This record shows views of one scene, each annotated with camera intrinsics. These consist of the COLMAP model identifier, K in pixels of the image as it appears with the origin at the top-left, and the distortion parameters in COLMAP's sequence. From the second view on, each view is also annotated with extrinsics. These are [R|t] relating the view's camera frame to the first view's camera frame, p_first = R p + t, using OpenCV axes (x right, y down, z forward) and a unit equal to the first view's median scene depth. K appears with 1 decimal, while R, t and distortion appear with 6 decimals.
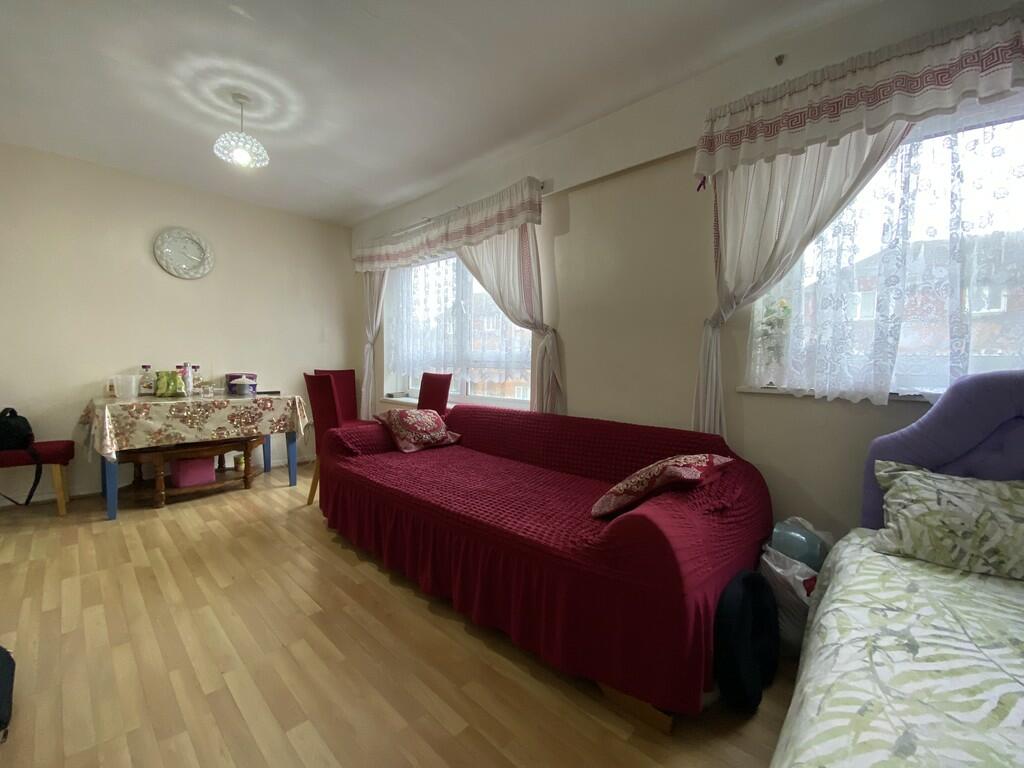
lens RADIAL K [[412.3, 0, 512.0], [0, 412.3, 384.0], [0, 0, 1]] dist [0.019395, -0.019327]
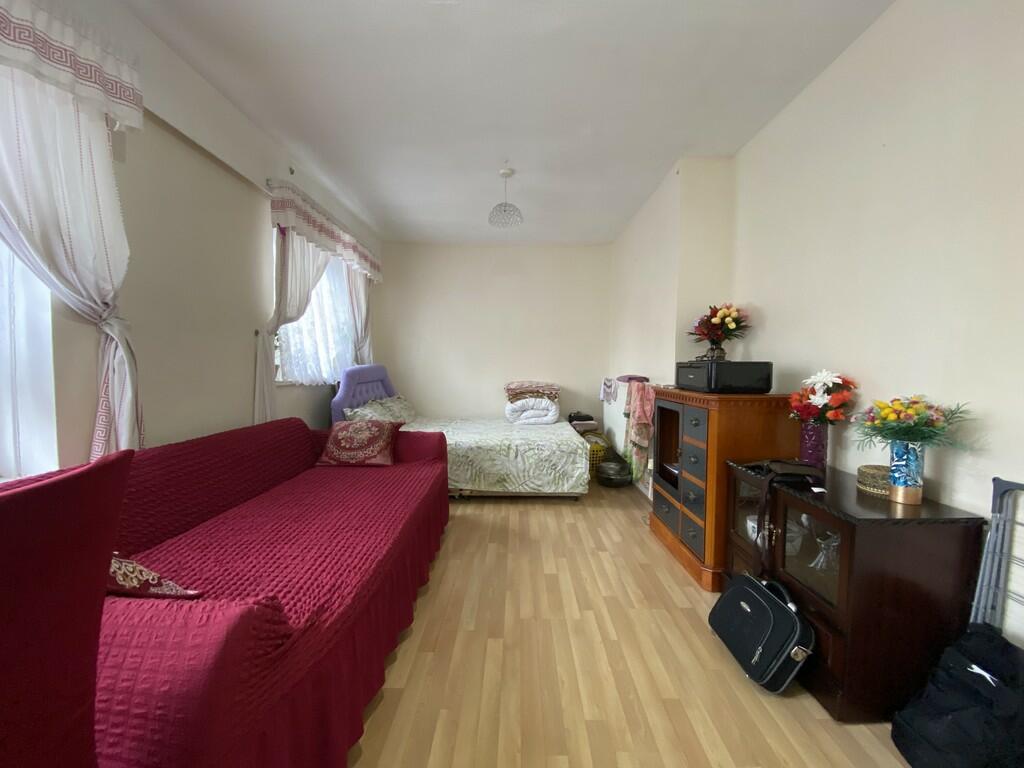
lens RADIAL K [[412.2, 0, 512.0], [0, 412.2, 384.0], [0, 0, 1]] dist [0.030648, -0.026252]
pose [[-0.671646, -0.051414, 0.739086, -1.135888], [0.020940, 0.995873, 0.088307, -0.105453], [-0.740576, 0.074788, -0.667797, 1.514104]]
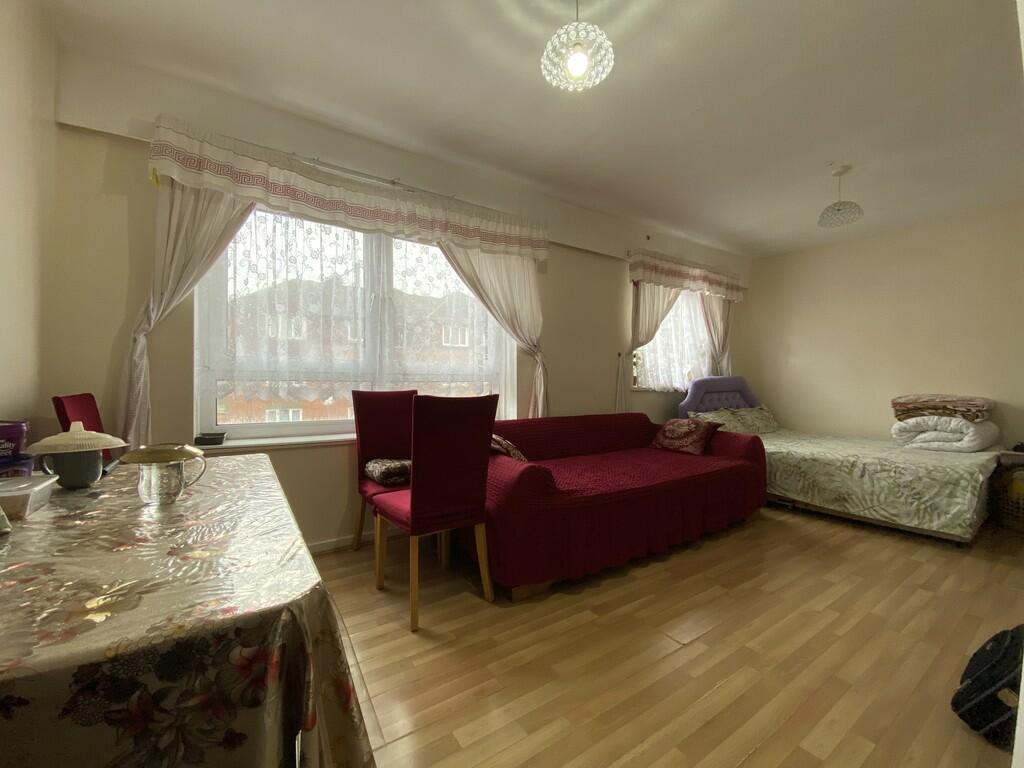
lens RADIAL K [[412.2, 0, 512.0], [0, 412.2, 384.0], [0, 0, 1]] dist [0.030648, -0.026252]
pose [[0.232513, -0.018572, 0.972416, -1.700758], [0.050920, 0.998679, 0.006899, -0.063682], [-0.971260, 0.047911, 0.233151, 1.240450]]
